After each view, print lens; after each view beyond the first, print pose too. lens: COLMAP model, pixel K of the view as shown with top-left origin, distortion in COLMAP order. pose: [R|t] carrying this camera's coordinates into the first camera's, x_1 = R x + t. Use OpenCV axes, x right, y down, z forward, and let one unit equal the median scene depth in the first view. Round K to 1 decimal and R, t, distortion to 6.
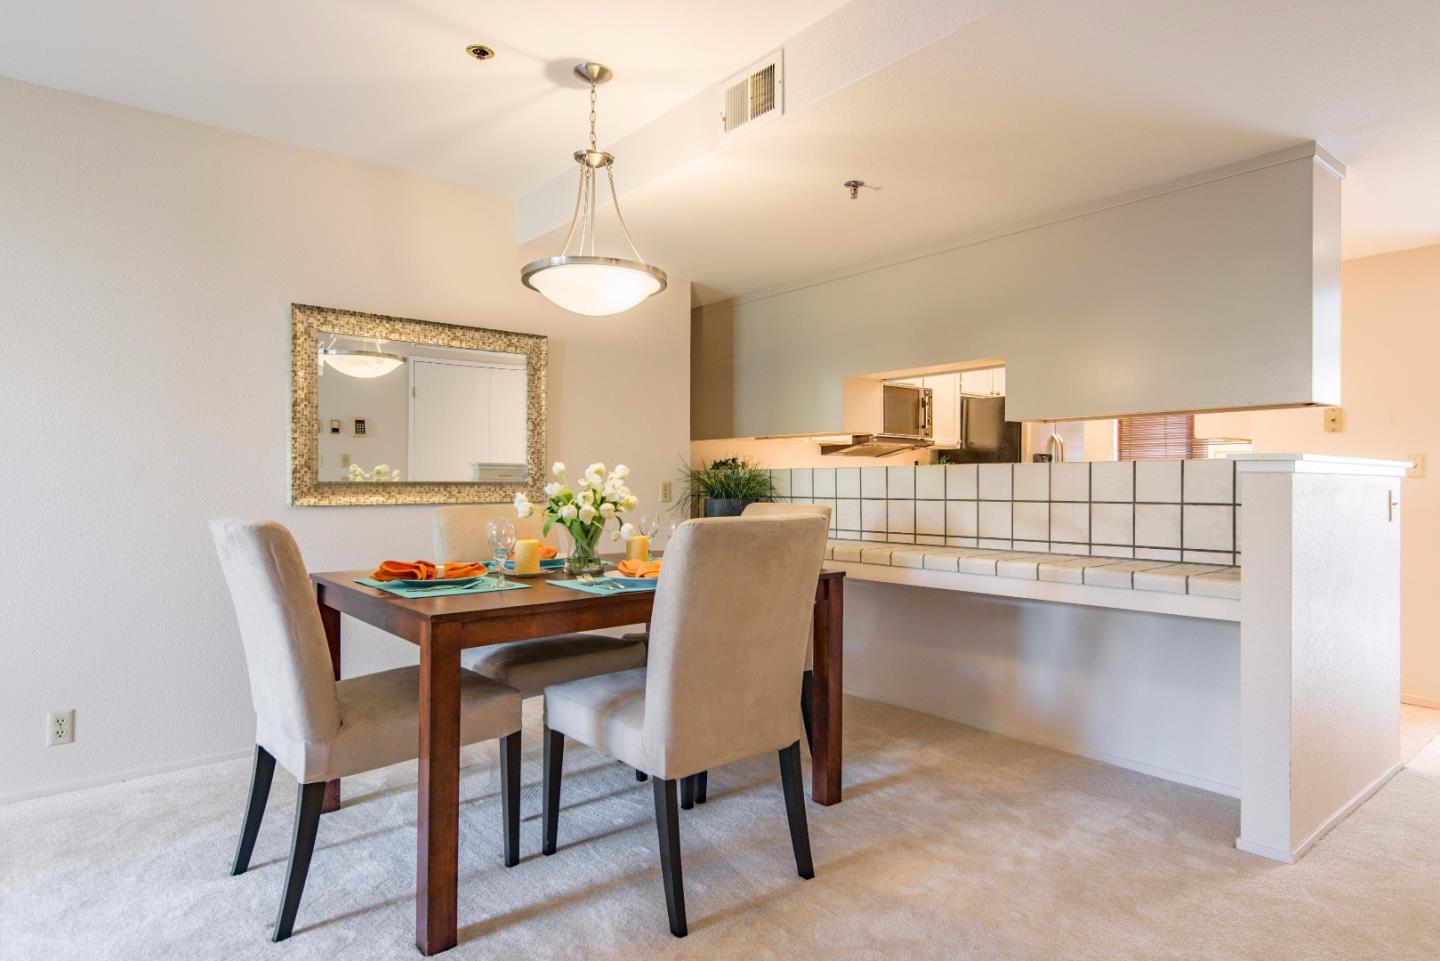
lens RADIAL K [[816.3, 0, 721.2], [0, 816.3, 483.9], [0, 0, 1]] dist [0.016676, -0.000112]
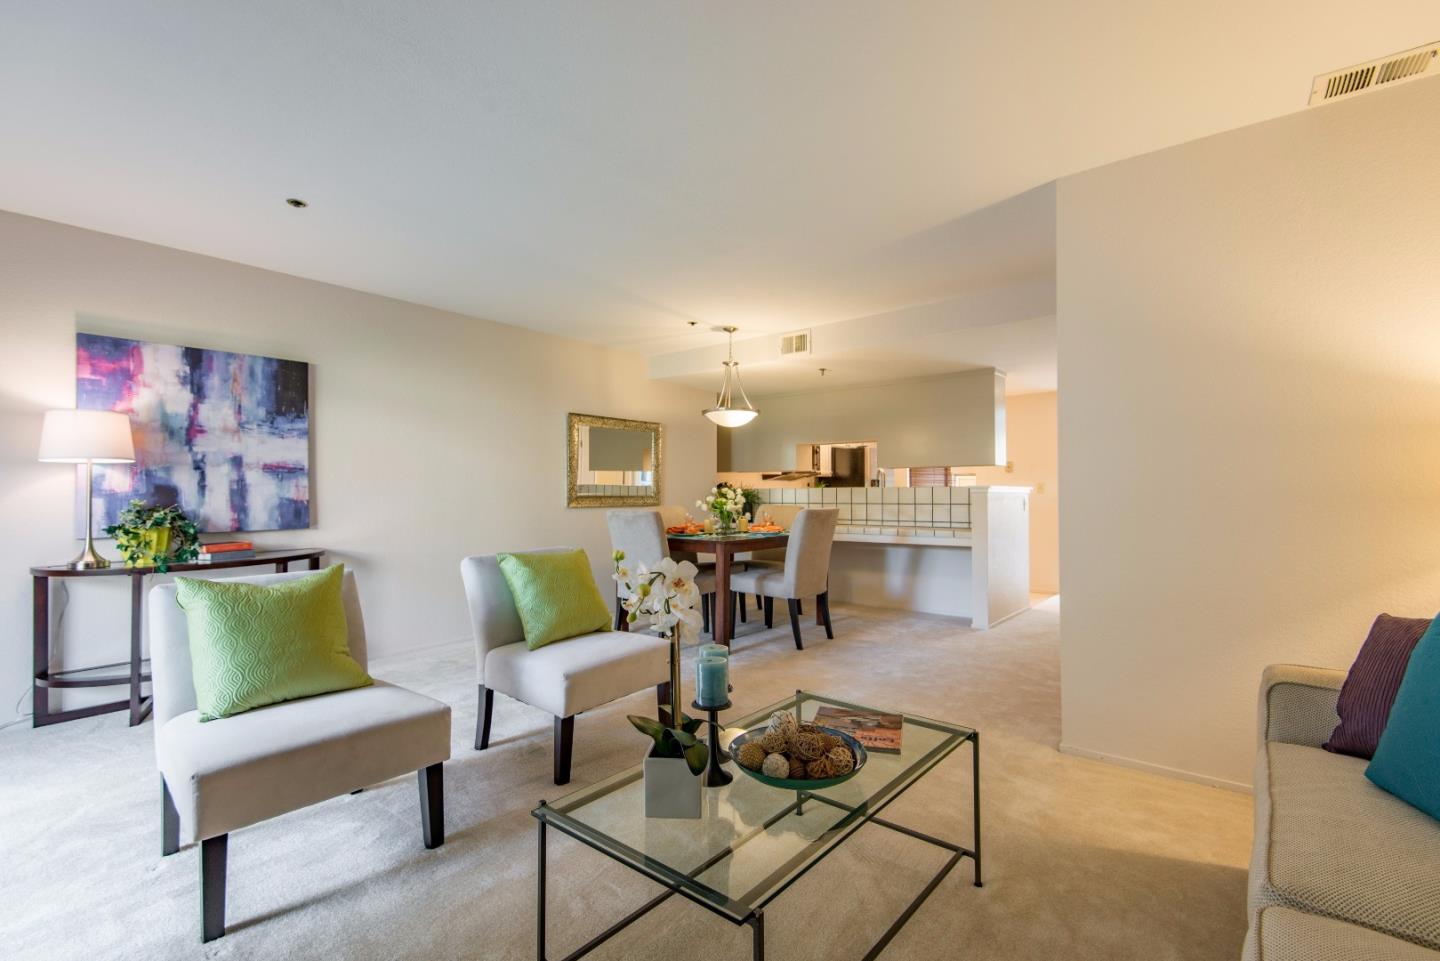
lens RADIAL K [[634.3, 0, 719.4], [0, 634.3, 488.2], [0, 0, 1]] dist [0.001329, 0.000141]
pose [[0.981746, 0.000036, 0.190198, -0.487431], [0.001914, 0.999947, -0.010069, -0.006461], [-0.190188, 0.010249, 0.981694, -0.750150]]
